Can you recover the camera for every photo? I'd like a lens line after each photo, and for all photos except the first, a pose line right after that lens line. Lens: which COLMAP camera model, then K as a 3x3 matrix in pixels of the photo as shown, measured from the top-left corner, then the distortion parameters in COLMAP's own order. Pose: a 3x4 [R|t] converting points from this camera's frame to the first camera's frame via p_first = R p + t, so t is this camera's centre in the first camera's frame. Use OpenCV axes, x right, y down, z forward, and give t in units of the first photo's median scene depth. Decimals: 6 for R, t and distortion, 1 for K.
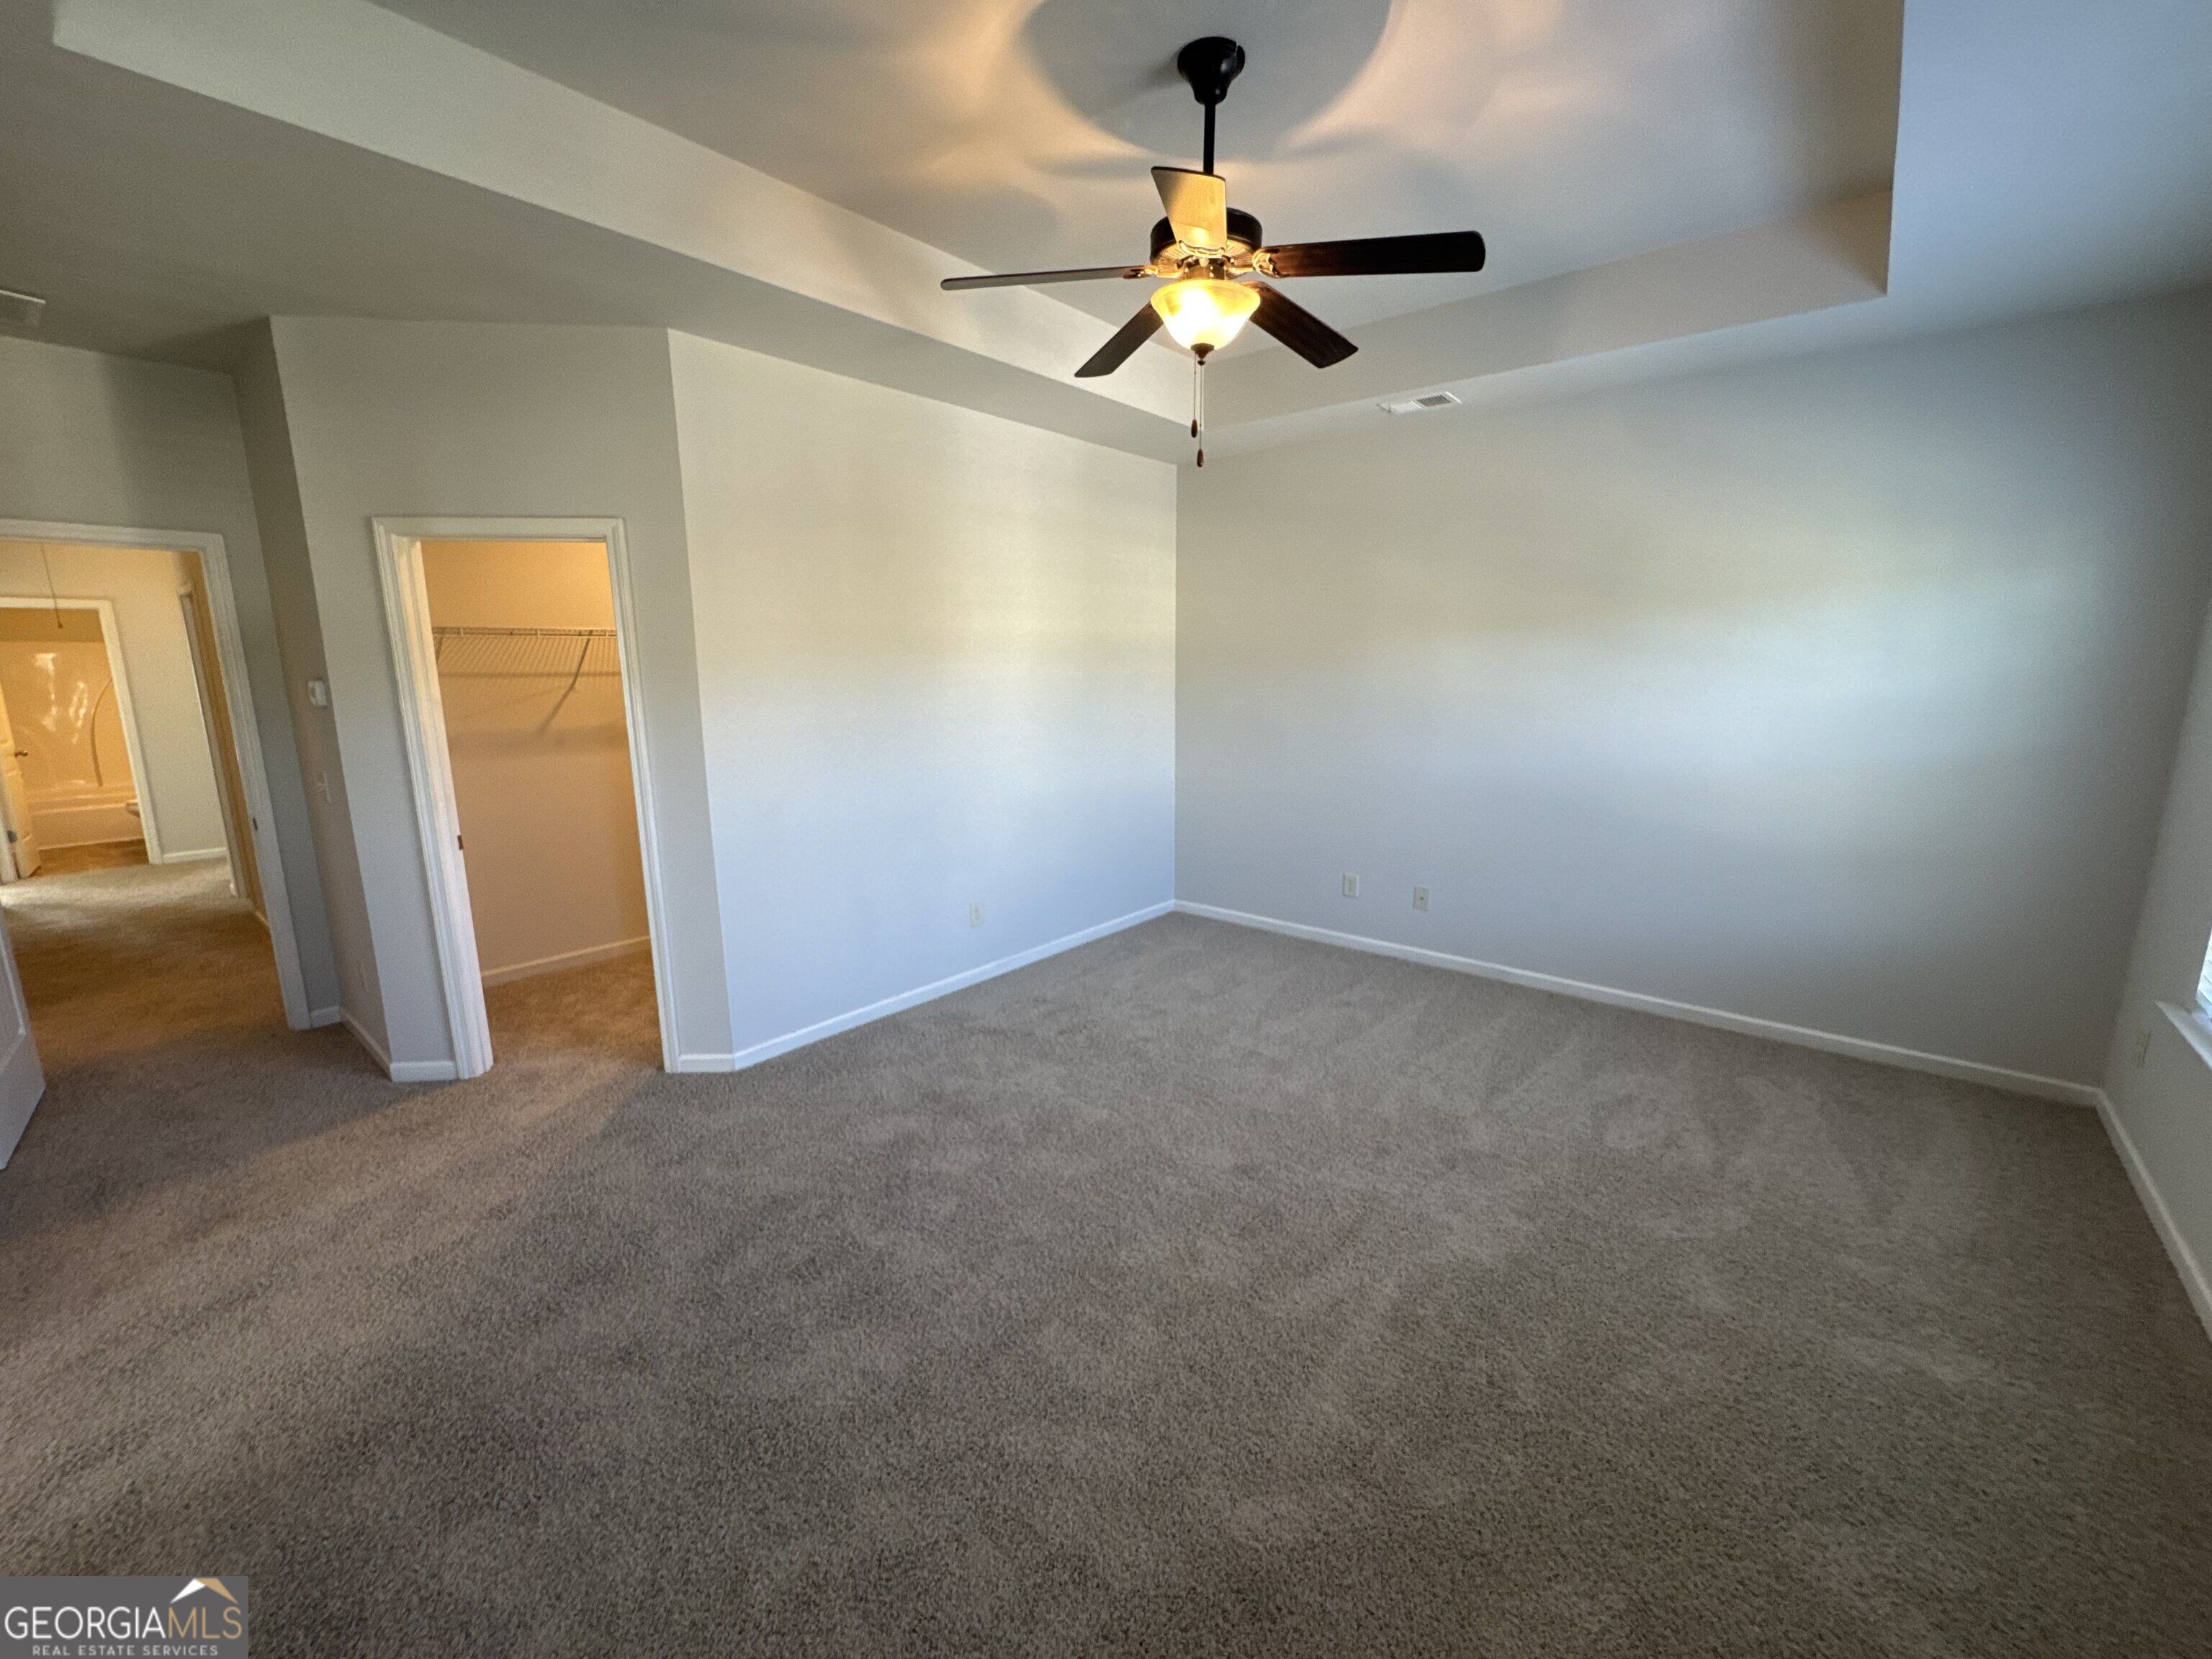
lens RADIAL K [[893.4, 0, 1104.5], [0, 893.4, 823.4], [0, 0, 1]] dist [-0.005989, 0.000455]
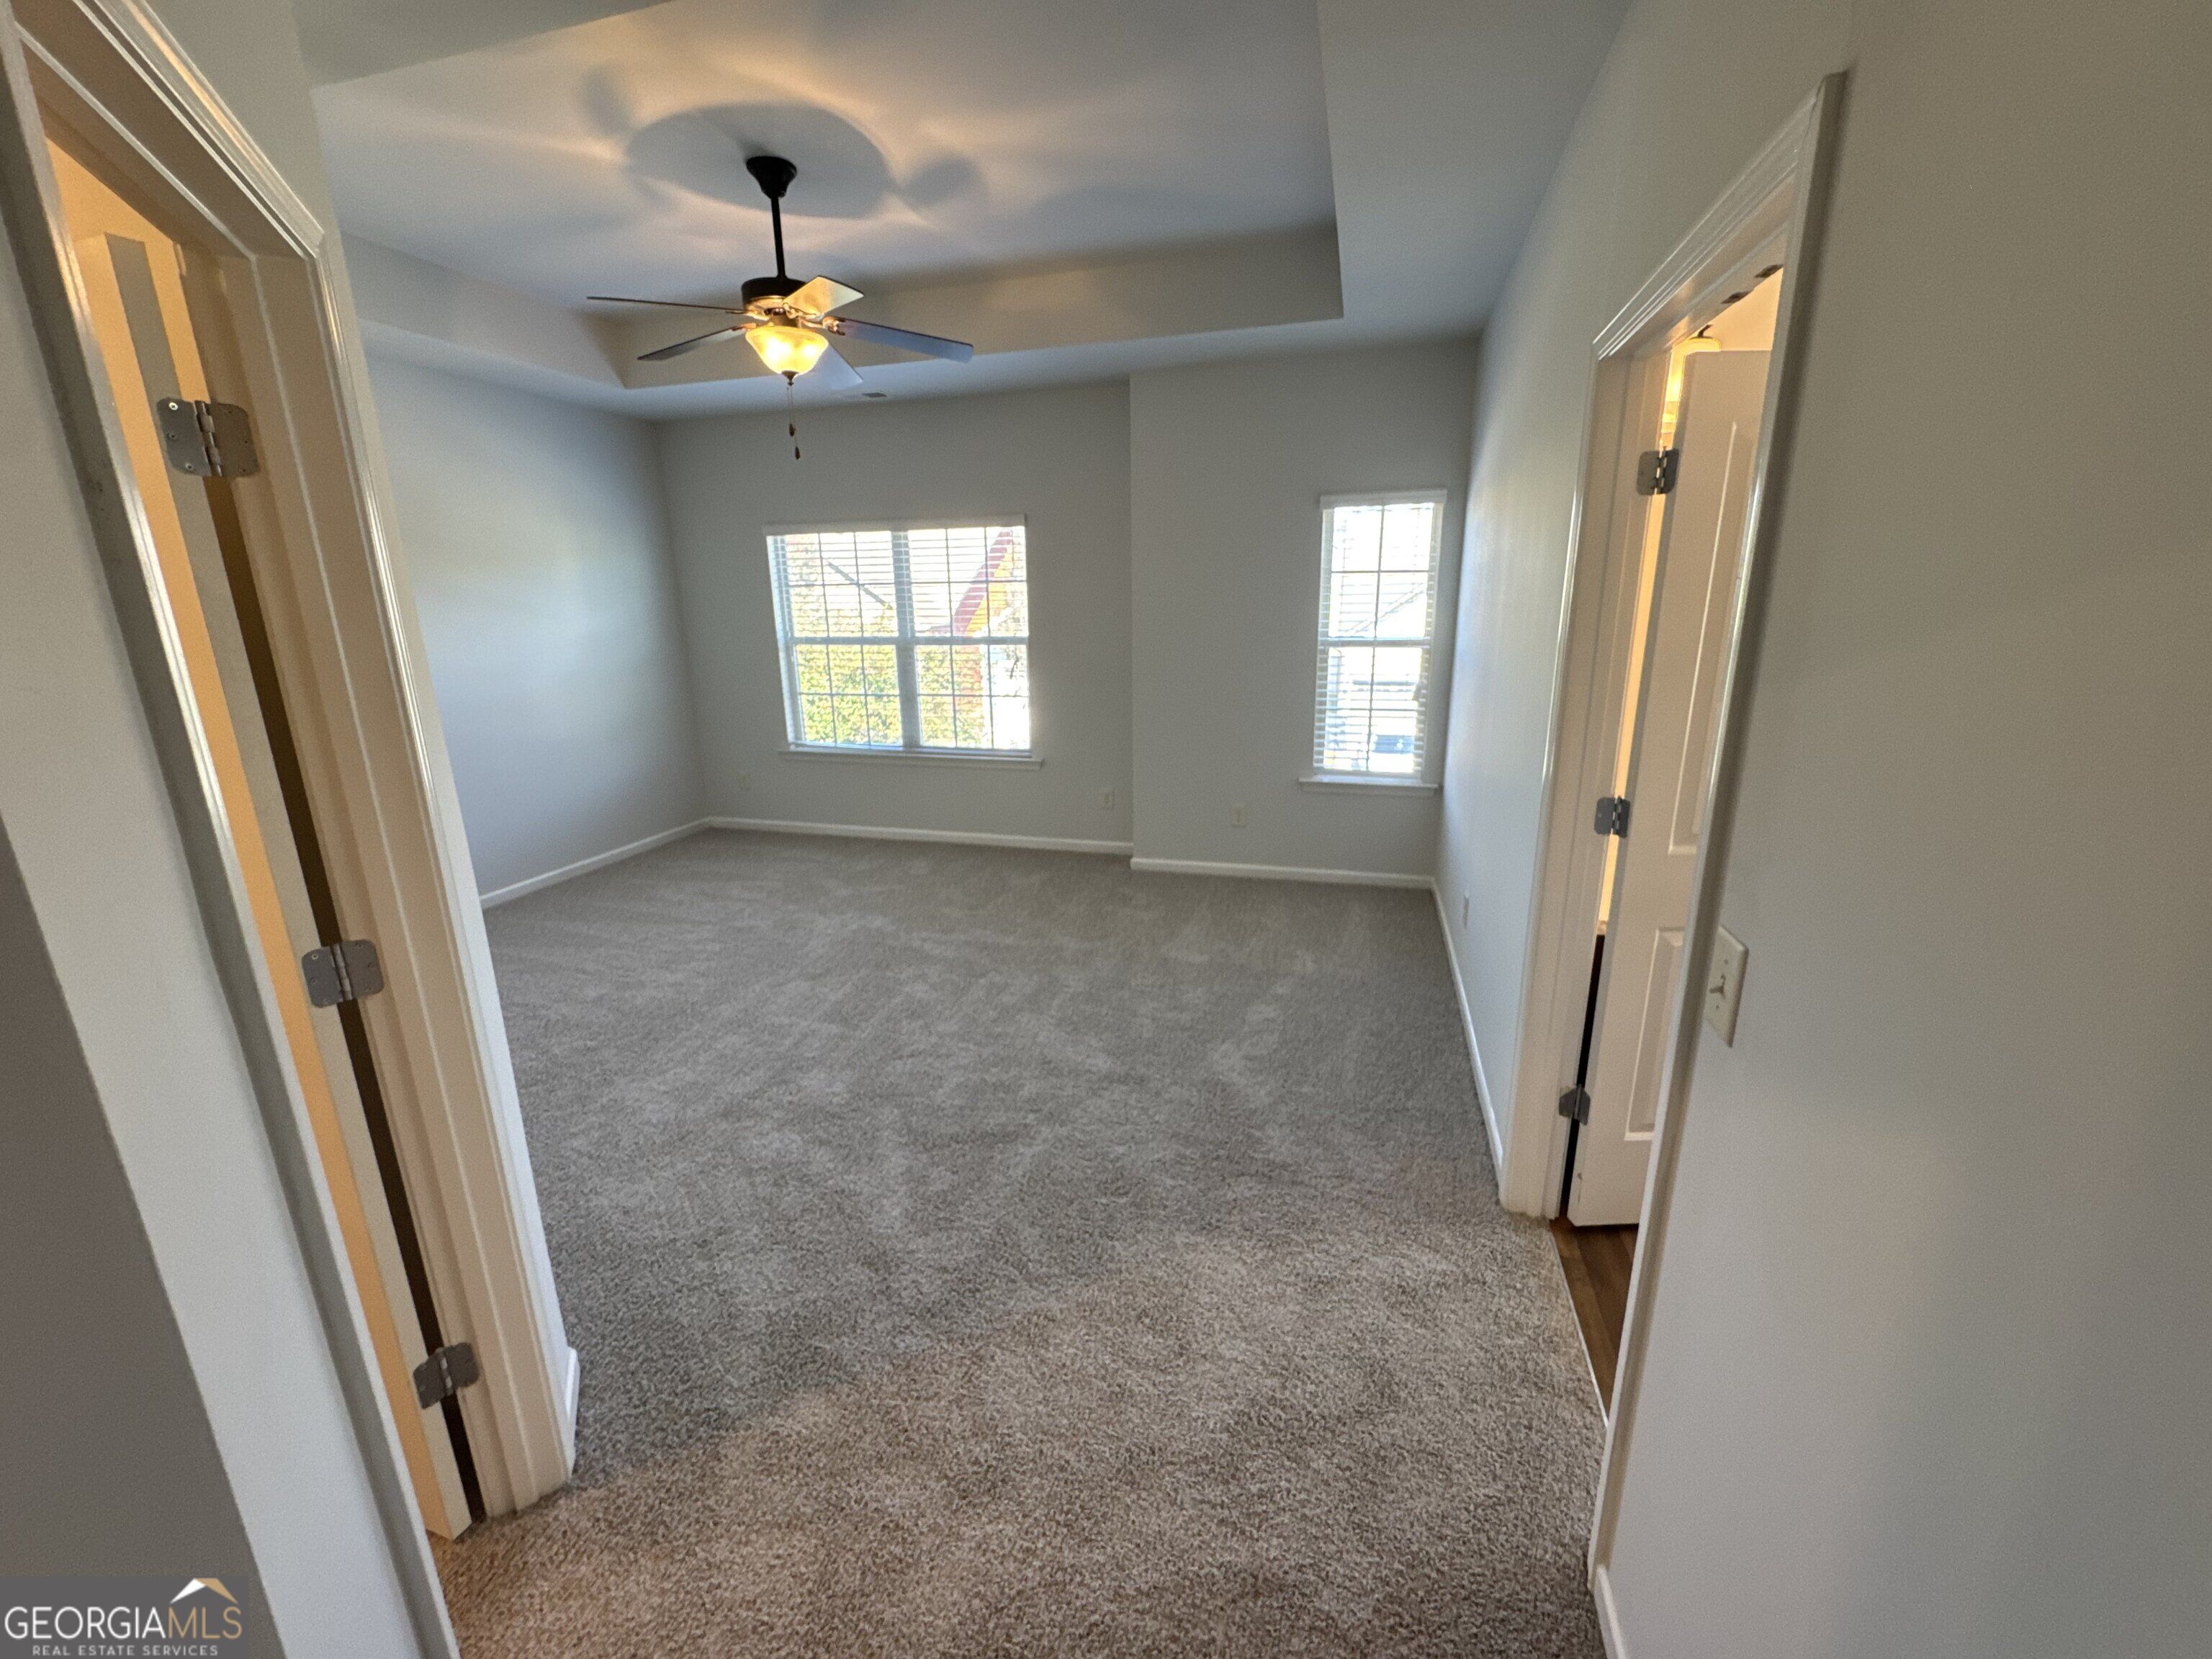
lens RADIAL K [[893.4, 0, 1104.5], [0, 893.4, 823.4], [0, 0, 1]] dist [-0.005989, 0.000455]
pose [[-0.412509, -0.215226, 0.885163, -1.372420], [0.186319, 0.931213, 0.313252, -0.205779], [-0.891696, 0.294142, -0.344033, 1.157977]]
